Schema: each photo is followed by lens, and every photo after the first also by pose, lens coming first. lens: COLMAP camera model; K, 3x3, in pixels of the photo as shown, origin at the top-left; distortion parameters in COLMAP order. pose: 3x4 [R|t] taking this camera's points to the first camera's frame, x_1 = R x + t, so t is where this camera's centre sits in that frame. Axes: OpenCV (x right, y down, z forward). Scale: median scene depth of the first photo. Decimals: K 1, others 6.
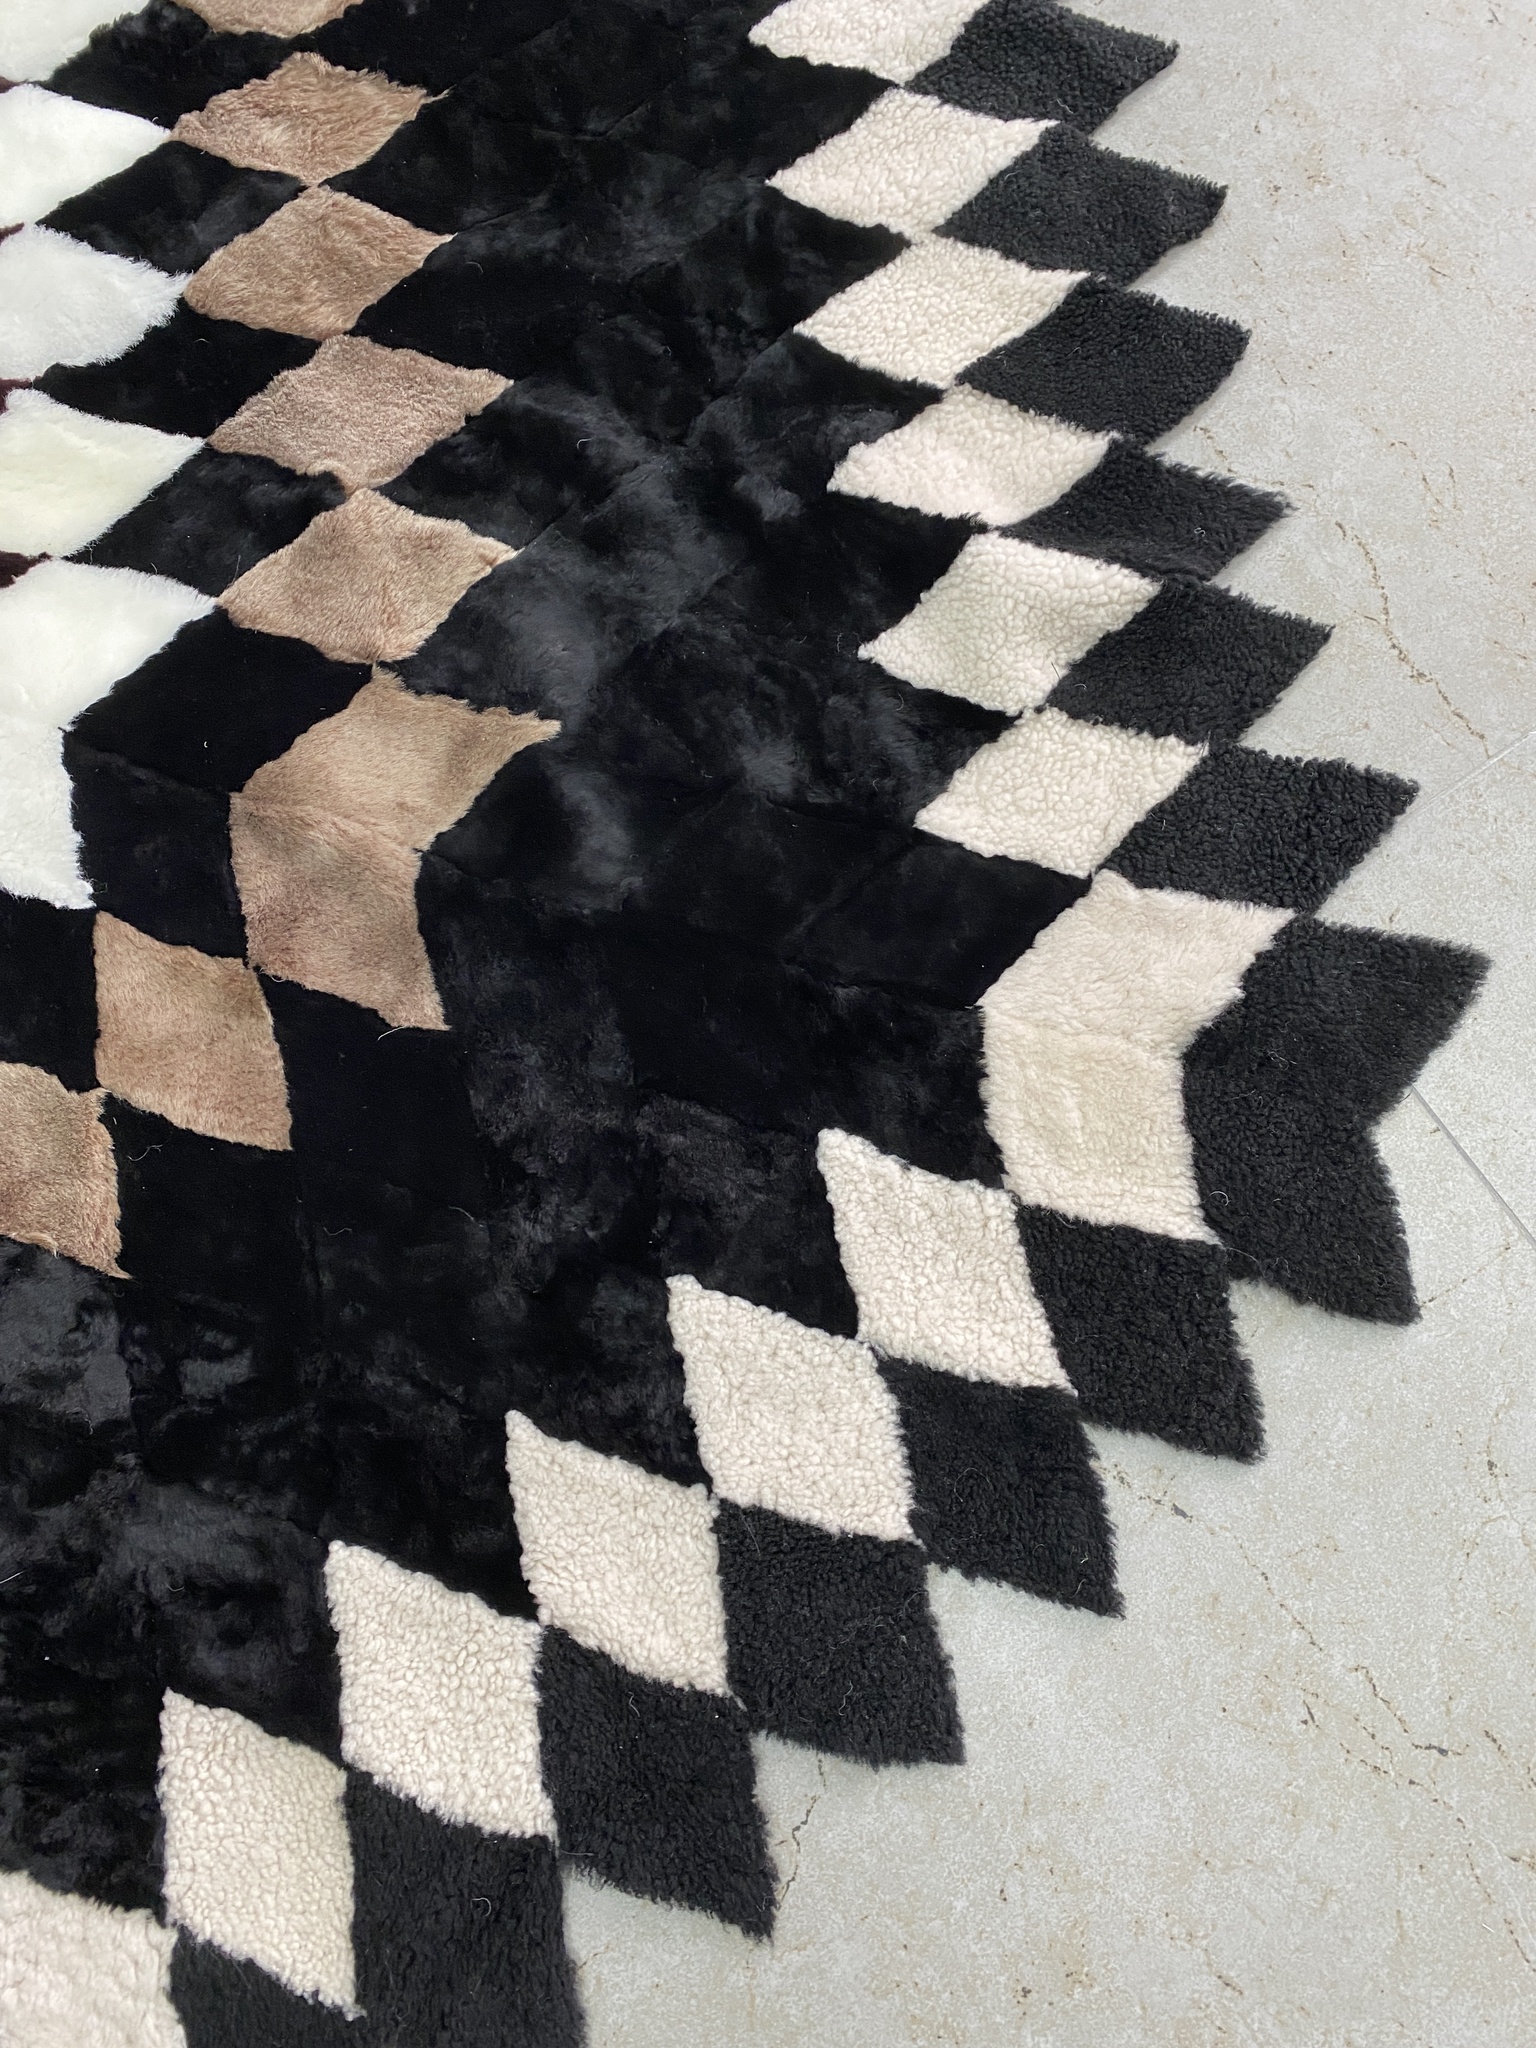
lens RADIAL K [[1549.8, 0, 766.2], [0, 1549.8, 983.3], [0, 0, 1]] dist [0.034364, -0.042177]
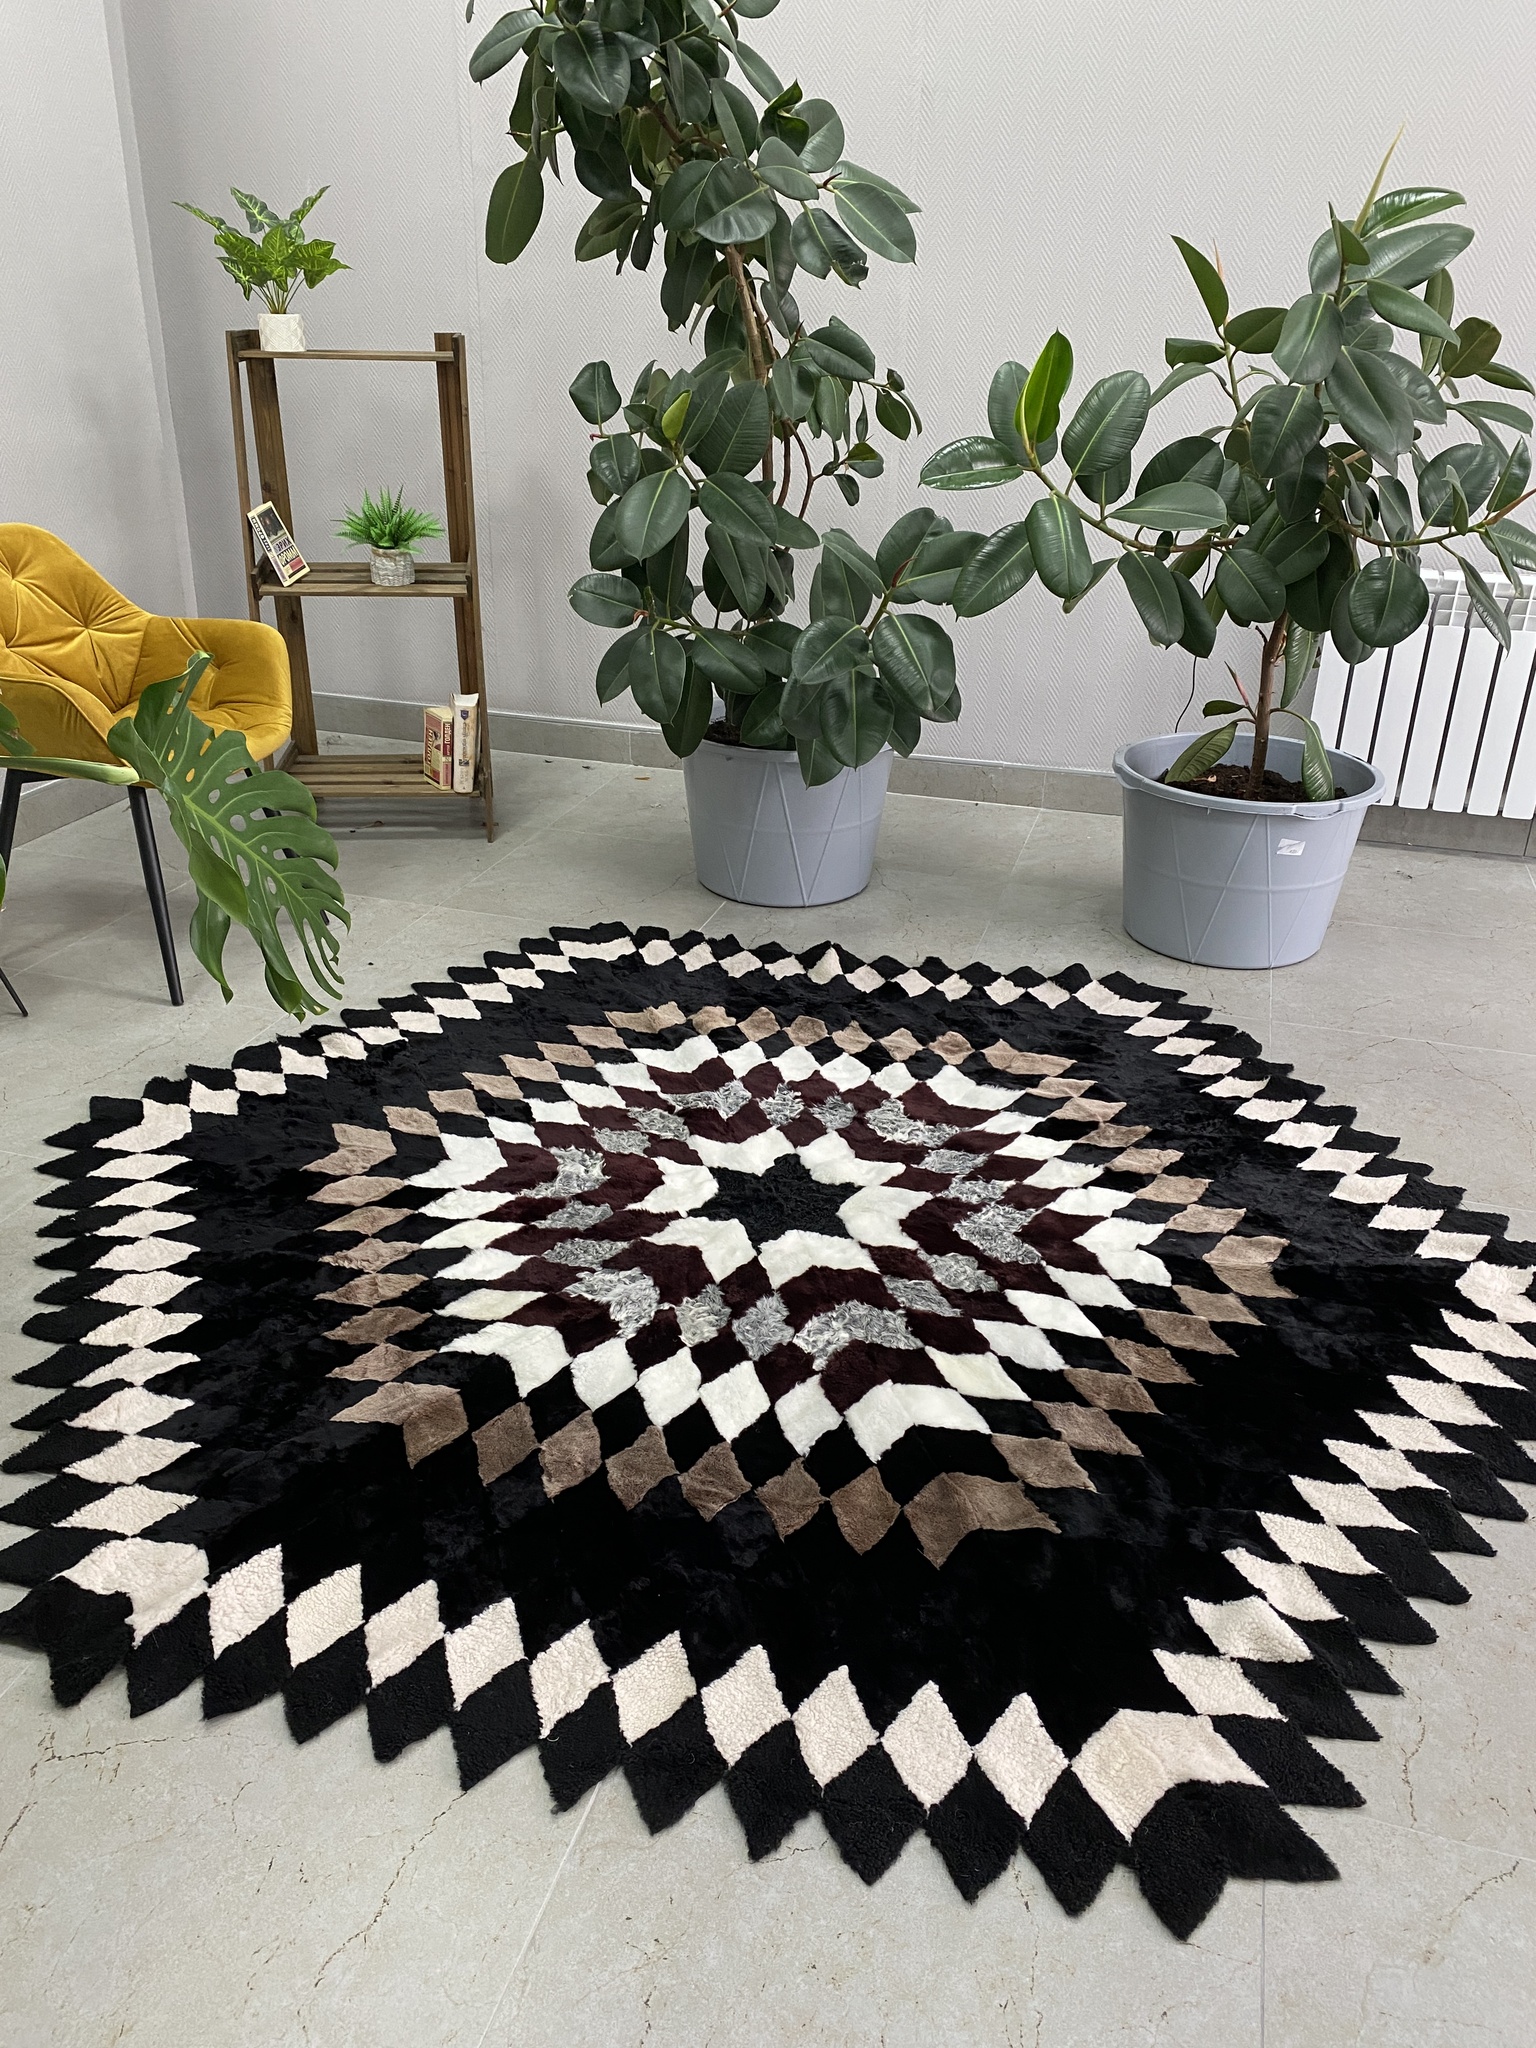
lens RADIAL K [[1549.8, 0, 750.9], [0, 1549.8, 1027.5], [0, 0, 1]] dist [0.034364, -0.042177]
pose [[0.621479, 0.362789, -0.694369, 0.963938], [-0.771044, 0.440232, -0.460095, 0.972629], [0.138766, 0.821328, 0.553321, -1.046333]]
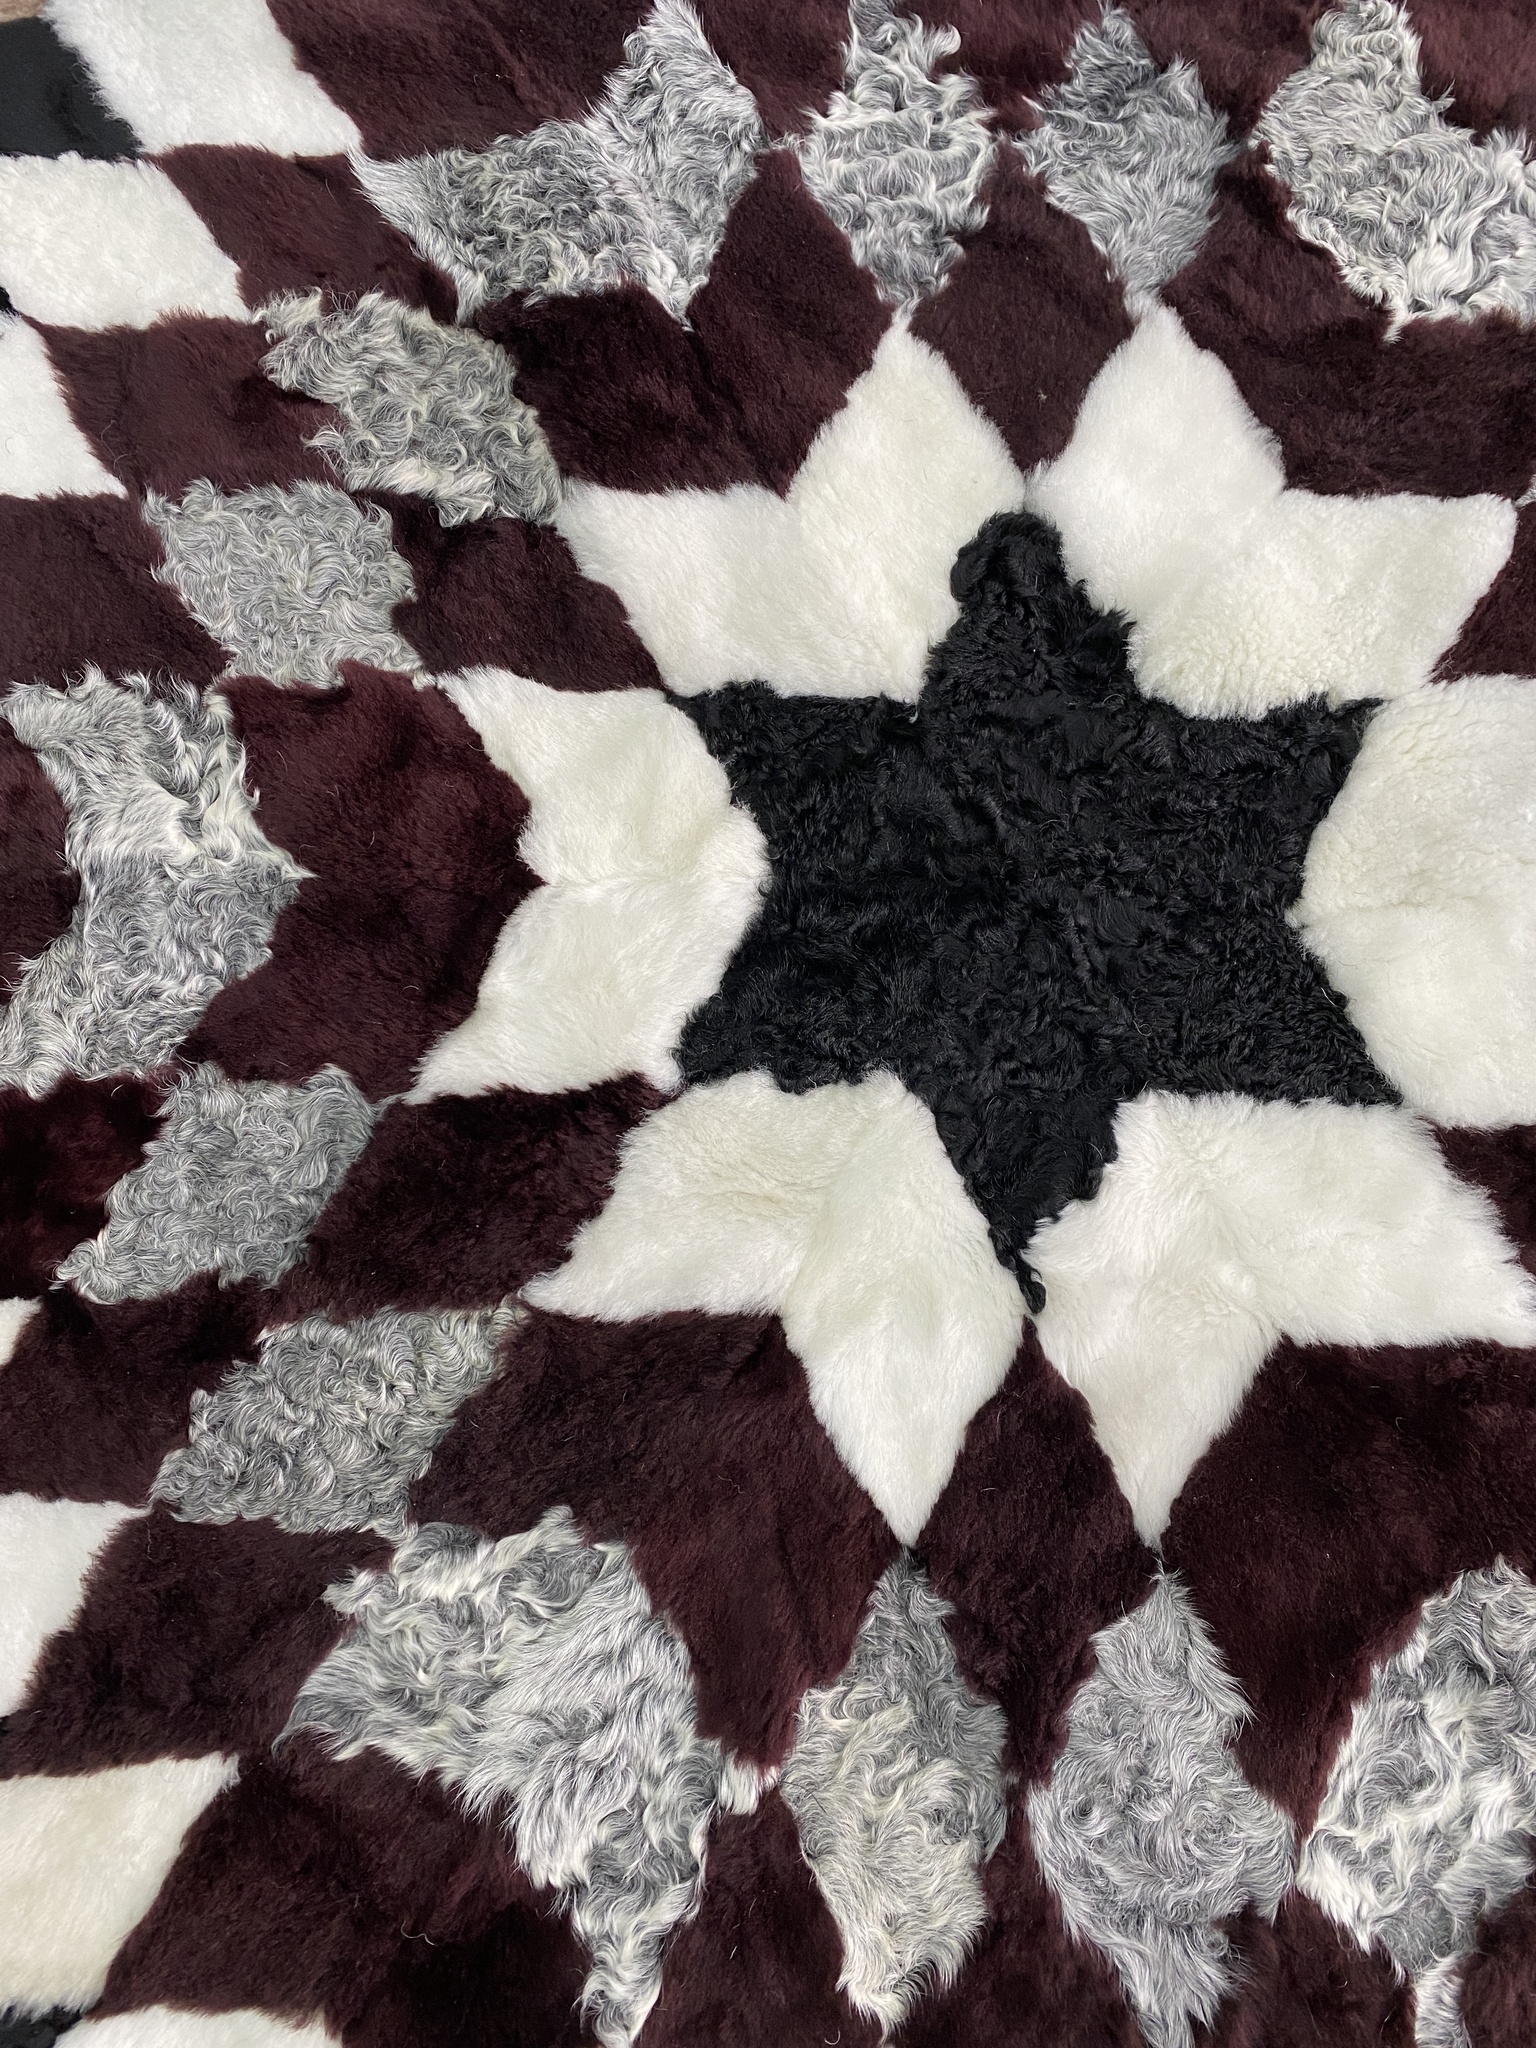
lens RADIAL K [[1549.8, 0, 775.8], [0, 1549.8, 1023.0], [0, 0, 1]] dist [0.034364, -0.042177]
pose [[0.752875, 0.643238, -0.139369, -1.083618], [-0.635763, 0.765534, 0.098807, -0.358980], [0.170248, 0.014217, 0.985299, 0.286281]]
